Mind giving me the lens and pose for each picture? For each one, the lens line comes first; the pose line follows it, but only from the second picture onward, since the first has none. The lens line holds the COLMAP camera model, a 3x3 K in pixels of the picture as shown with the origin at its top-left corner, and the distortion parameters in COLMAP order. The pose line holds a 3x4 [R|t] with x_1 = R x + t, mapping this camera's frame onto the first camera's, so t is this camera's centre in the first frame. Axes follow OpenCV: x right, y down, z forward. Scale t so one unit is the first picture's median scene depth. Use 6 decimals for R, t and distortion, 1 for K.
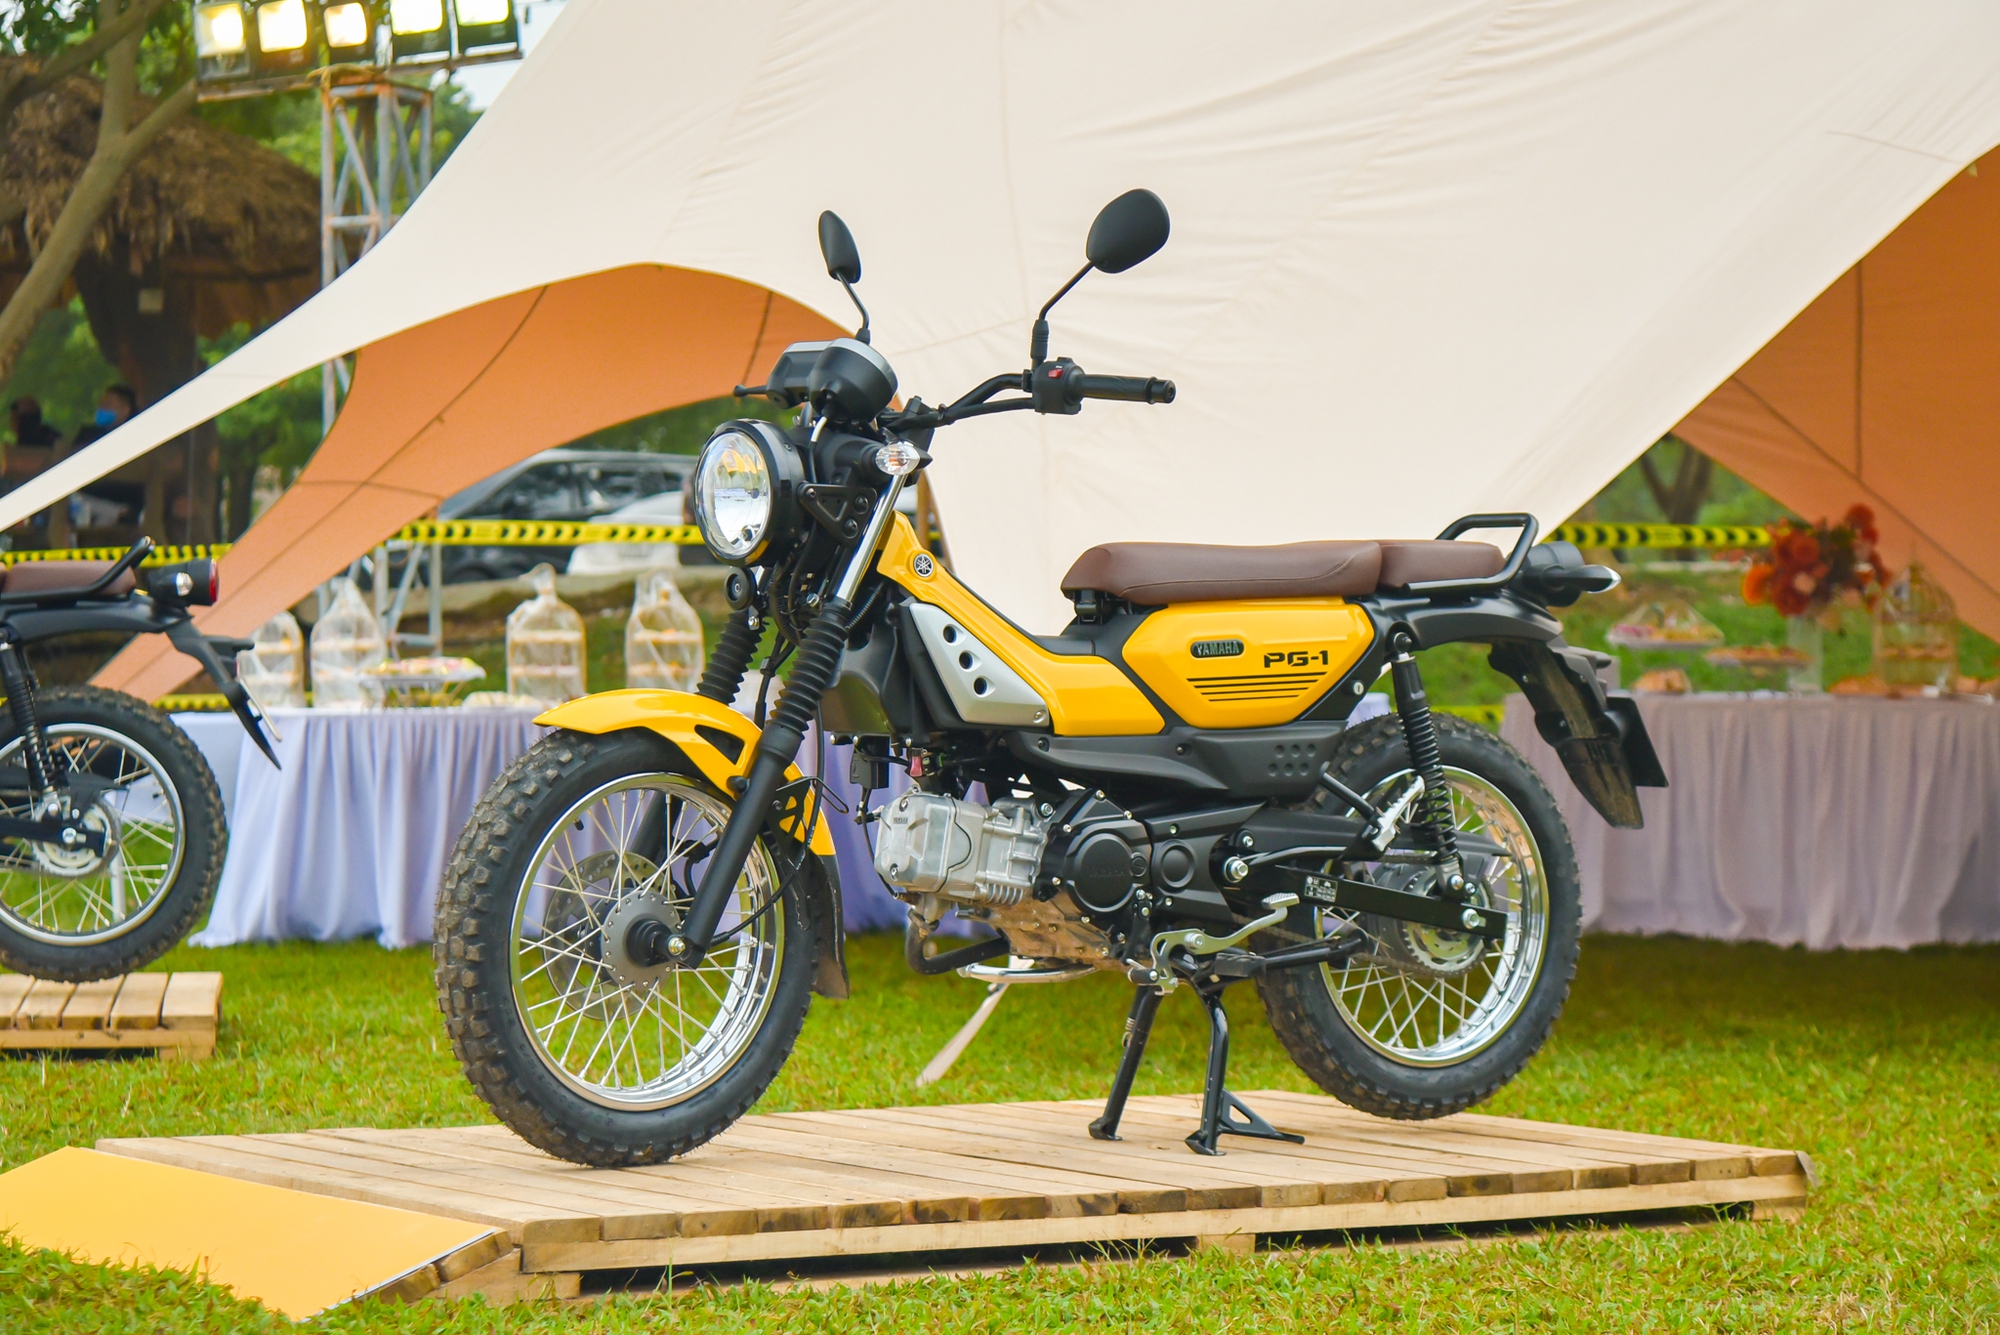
lens RADIAL K [[4647.9, 0, 995.7], [0, 4647.9, 668.0], [0, 0, 1]] dist [-0.021126, 0.000000]
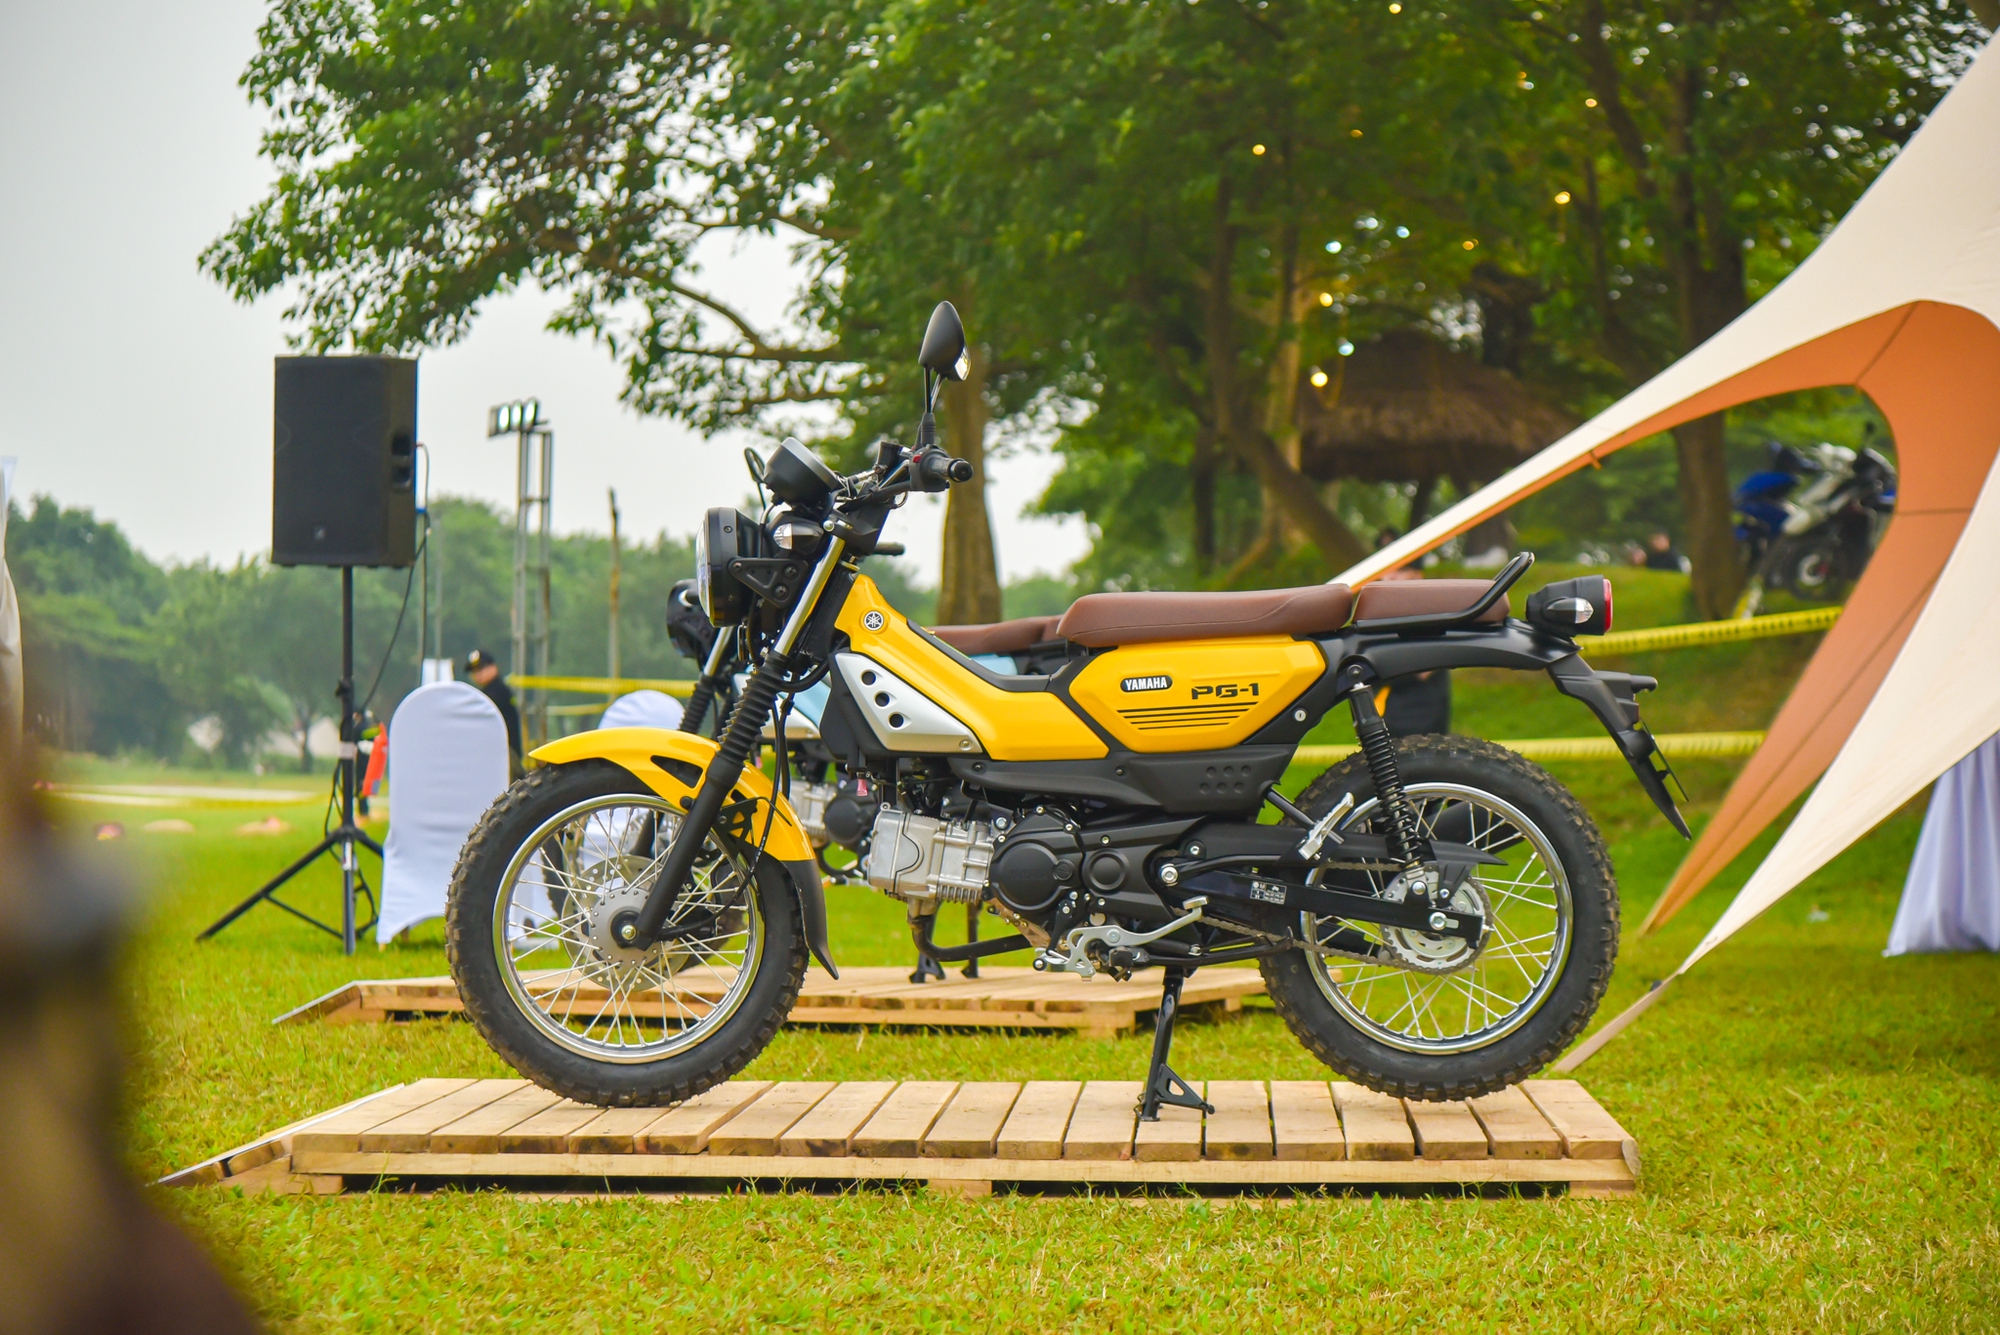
lens RADIAL K [[4957.4, 0, 1004.6], [0, 4957.4, 668.4], [0, 0, 1]] dist [0.000090, 0.000000]
pose [[0.803251, -0.019607, -0.595318, 0.772641], [0.019076, 0.999792, -0.007191, 0.000184], [0.595335, -0.005580, 0.803458, -0.013369]]
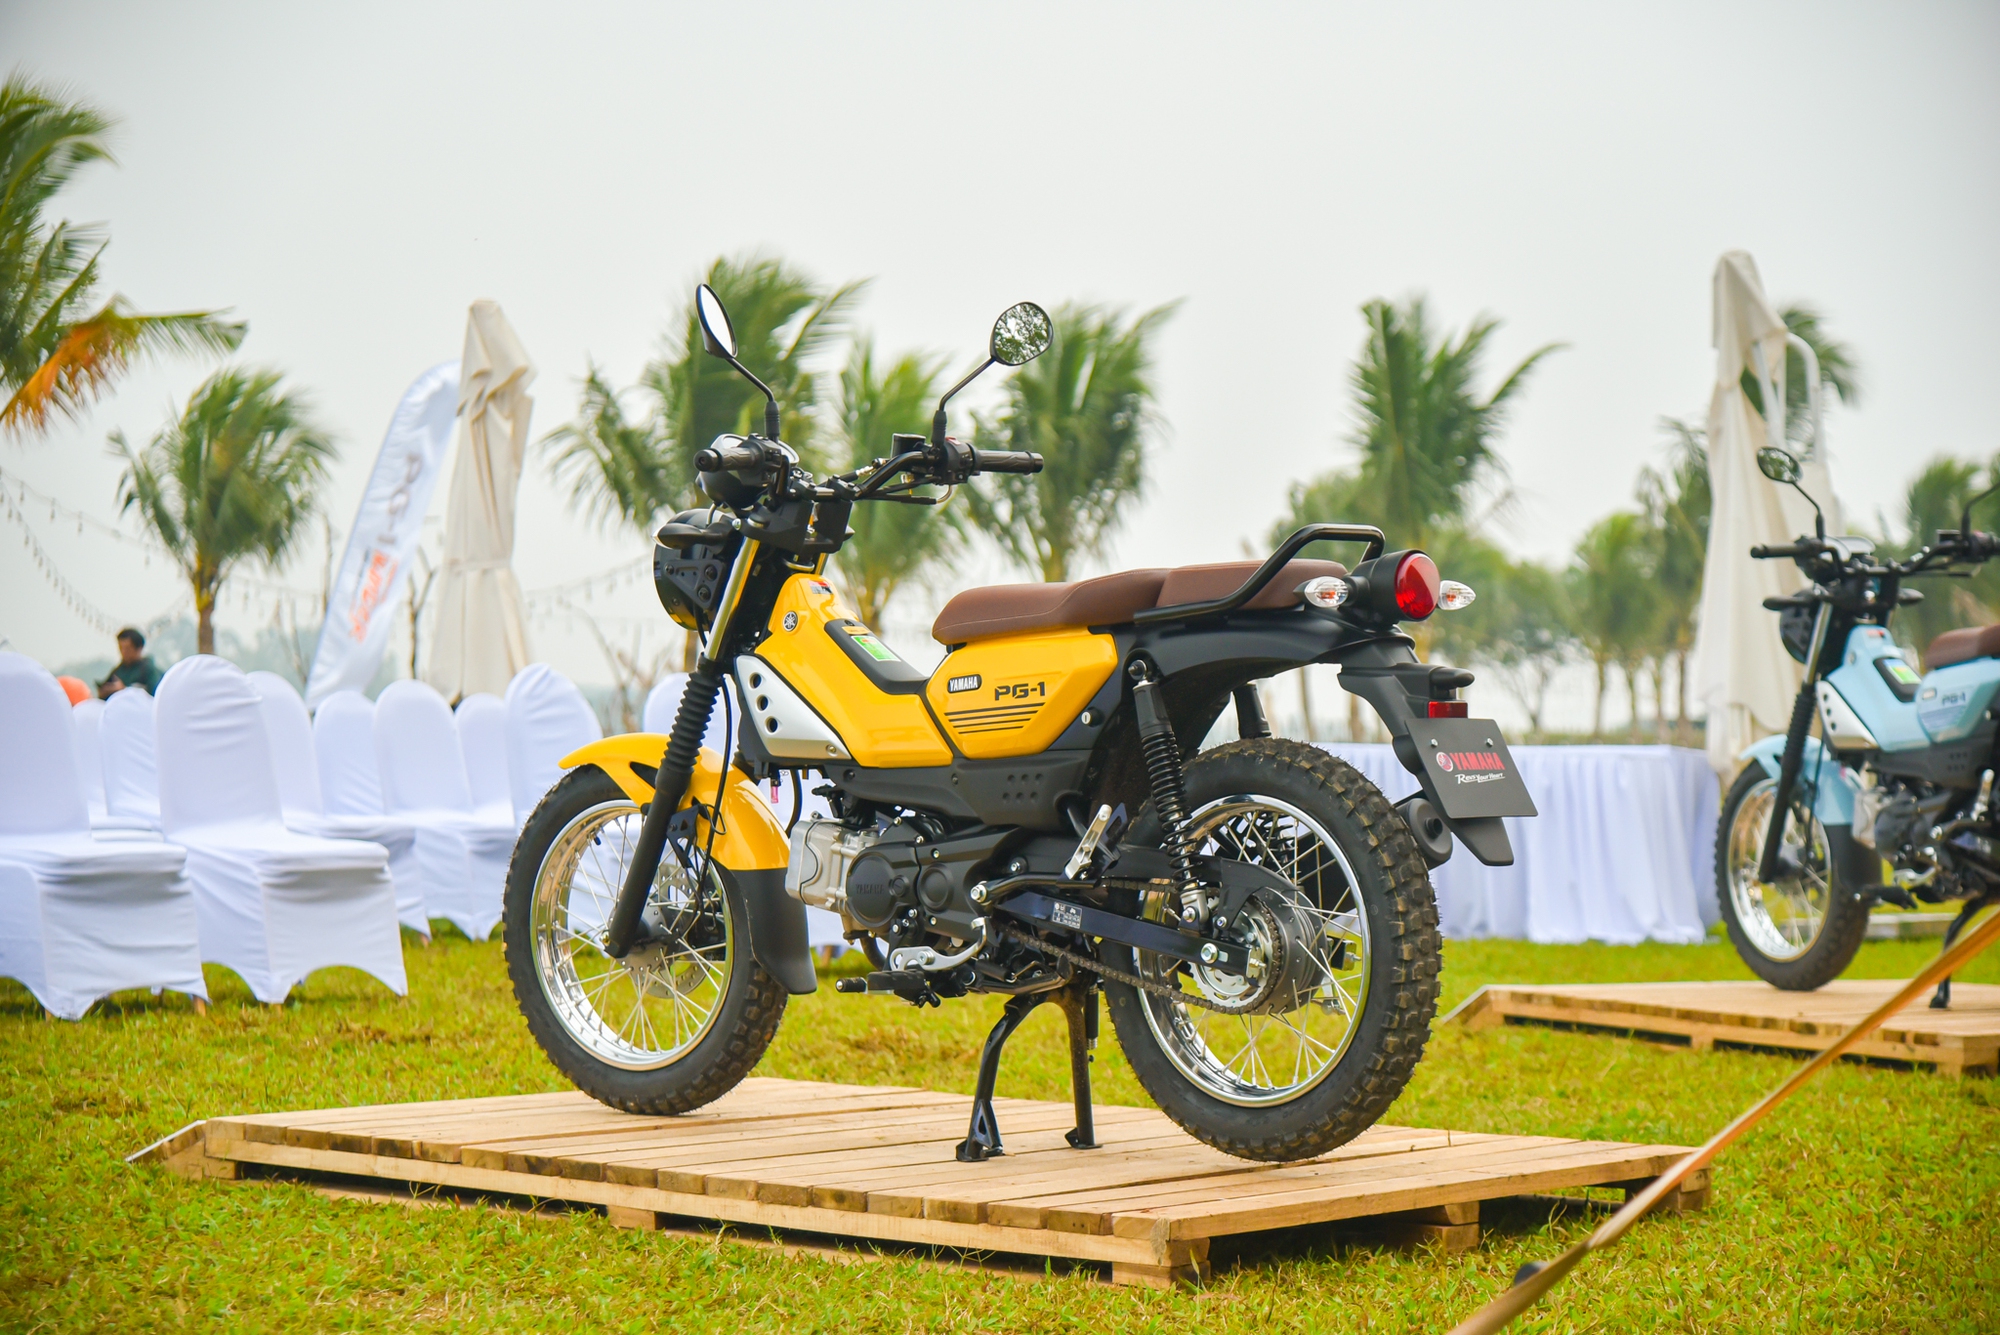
lens RADIAL K [[4224.6, 0, 997.4], [0, 4224.6, 669.3], [0, 0, 1]] dist [-0.067304, 0.000000]
pose [[0.212943, -0.030394, -0.976592, 1.014709], [0.018201, 0.999466, -0.027137, 0.019176], [0.976895, -0.011996, 0.213383, 0.821033]]
